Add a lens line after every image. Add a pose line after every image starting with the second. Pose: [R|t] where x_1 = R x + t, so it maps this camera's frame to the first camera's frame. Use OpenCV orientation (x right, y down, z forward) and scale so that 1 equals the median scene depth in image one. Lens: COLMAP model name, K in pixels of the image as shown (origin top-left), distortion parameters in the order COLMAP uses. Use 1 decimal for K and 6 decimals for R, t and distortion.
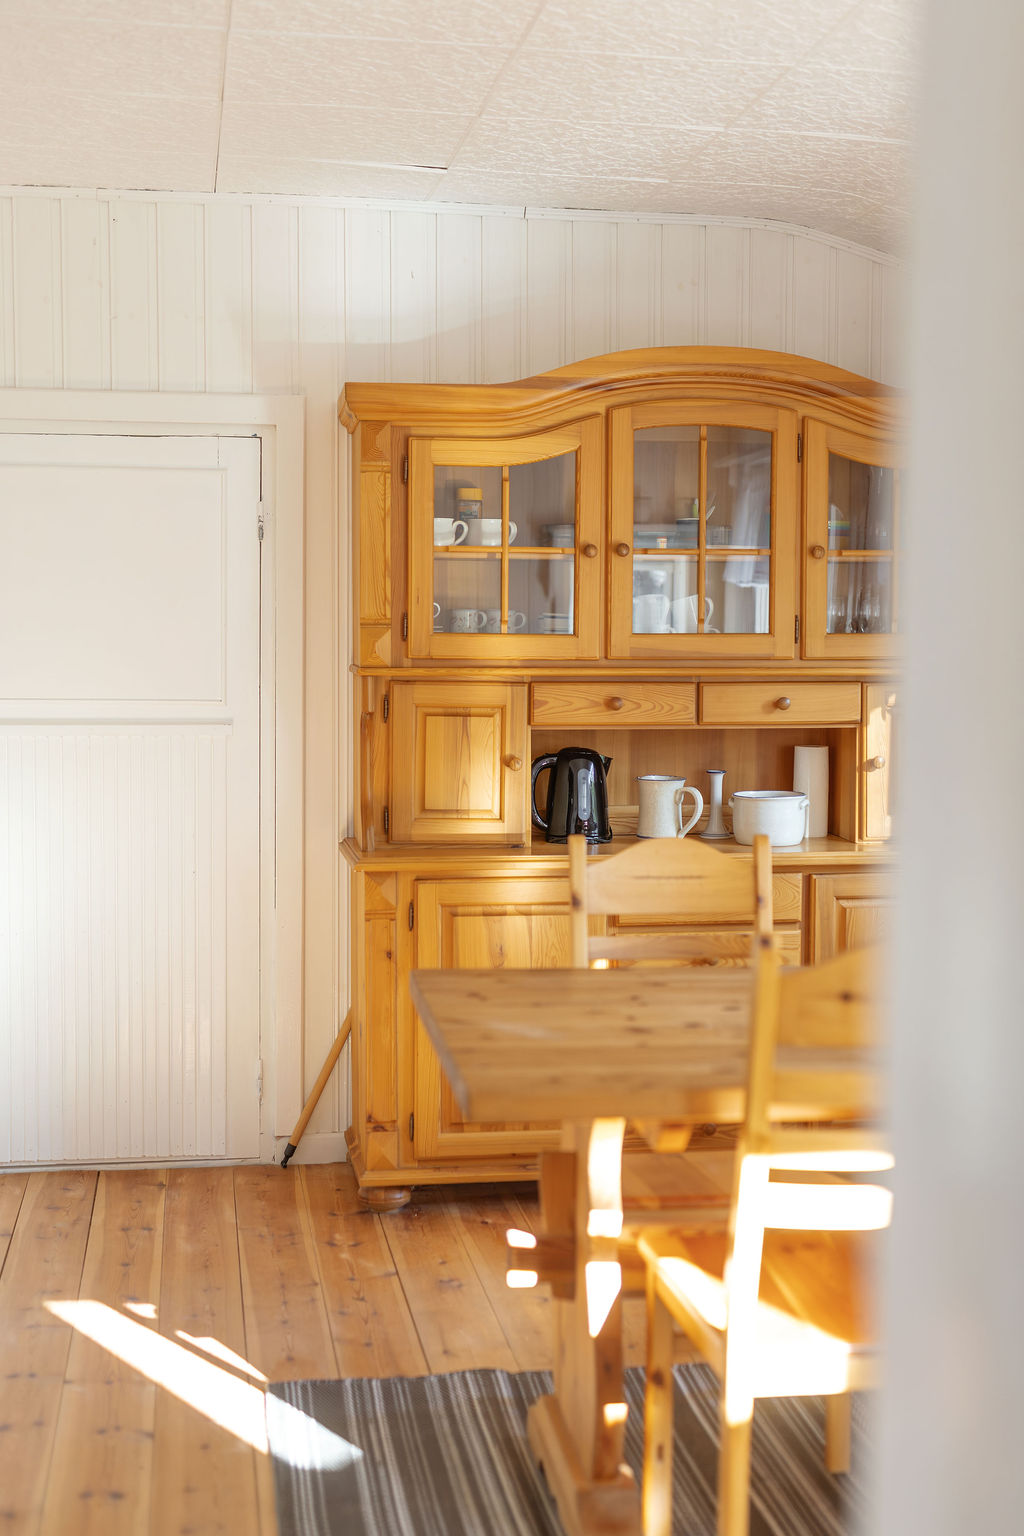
lens RADIAL K [[2115.6, 0, 512.0], [0, 2115.6, 768.0], [0, 0, 1]] dist [0.010645, 0.059175]
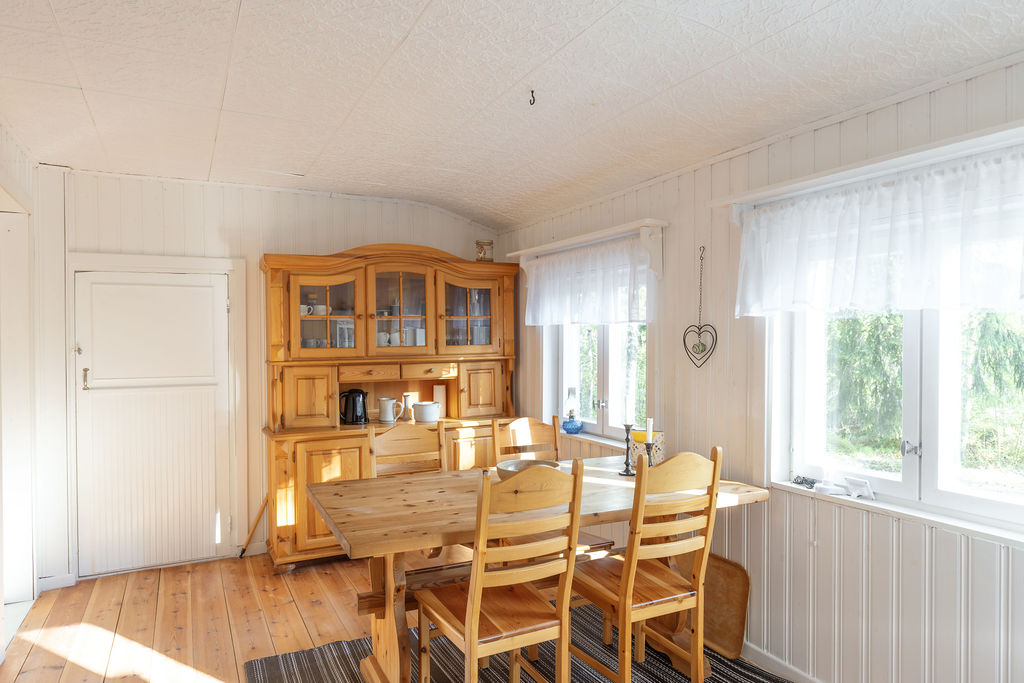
lens RADIAL K [[661.4, 0, 512.0], [0, 661.4, 341.5], [0, 0, 1]] dist [-0.004057, -0.000142]
pose [[0.951613, -0.016418, 0.306861, -0.038754], [0.037677, 0.997272, -0.063482, -0.009358], [-0.304981, 0.071972, 0.949635, 0.132009]]
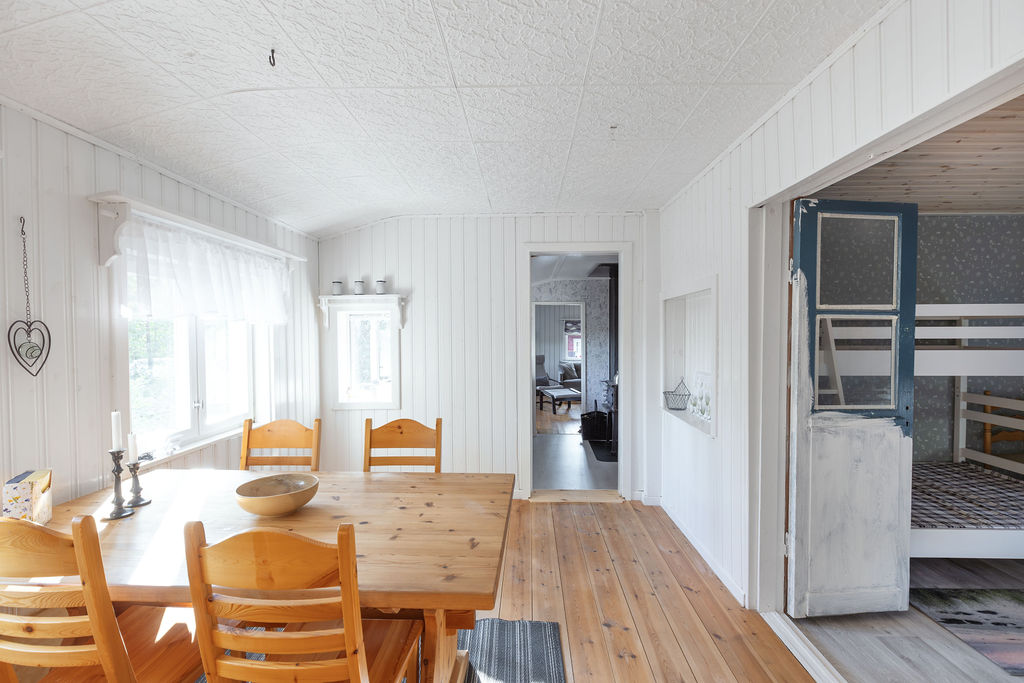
lens RADIAL K [[459.4, 0, 512.0], [0, 459.4, 341.5], [0, 0, 1]] dist [0.000741, -0.000523]
pose [[-0.984031, -0.013848, 0.177459, -0.081007], [0.001330, 0.996370, 0.085123, -0.070540], [-0.177994, 0.084000, -0.980440, 0.939448]]
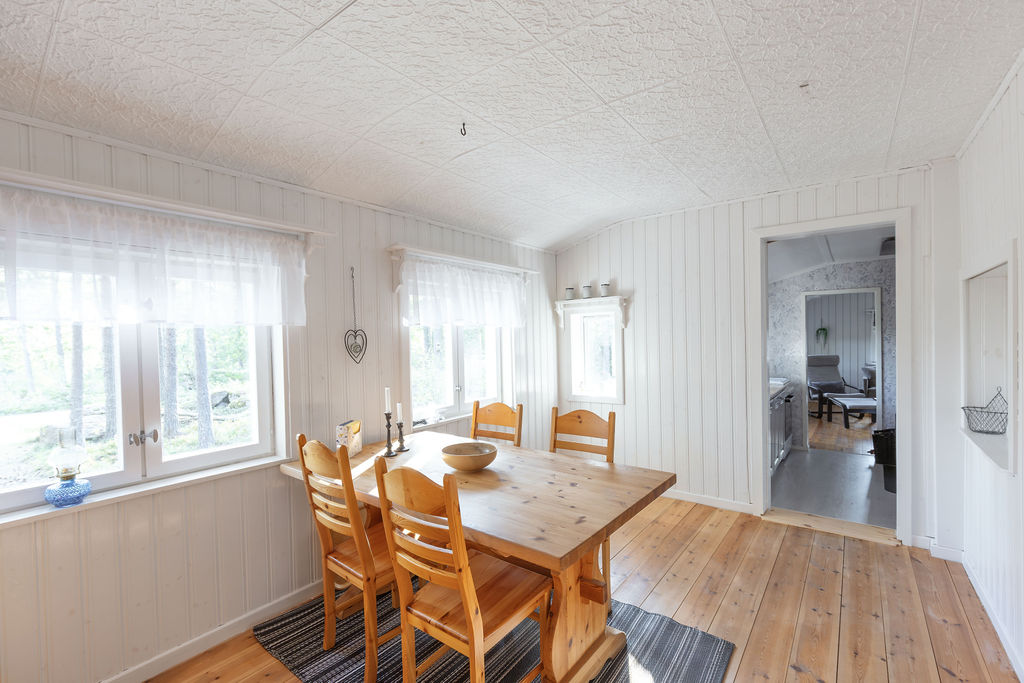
lens RADIAL K [[457.5, 0, 512.0], [0, 457.5, 341.5], [0, 0, 1]] dist [0.001801, -0.004880]
pose [[-0.693958, -0.007847, 0.719973, -0.200674], [0.059330, 0.995917, 0.068041, -0.069866], [-0.717567, 0.089934, -0.690659, 0.918034]]
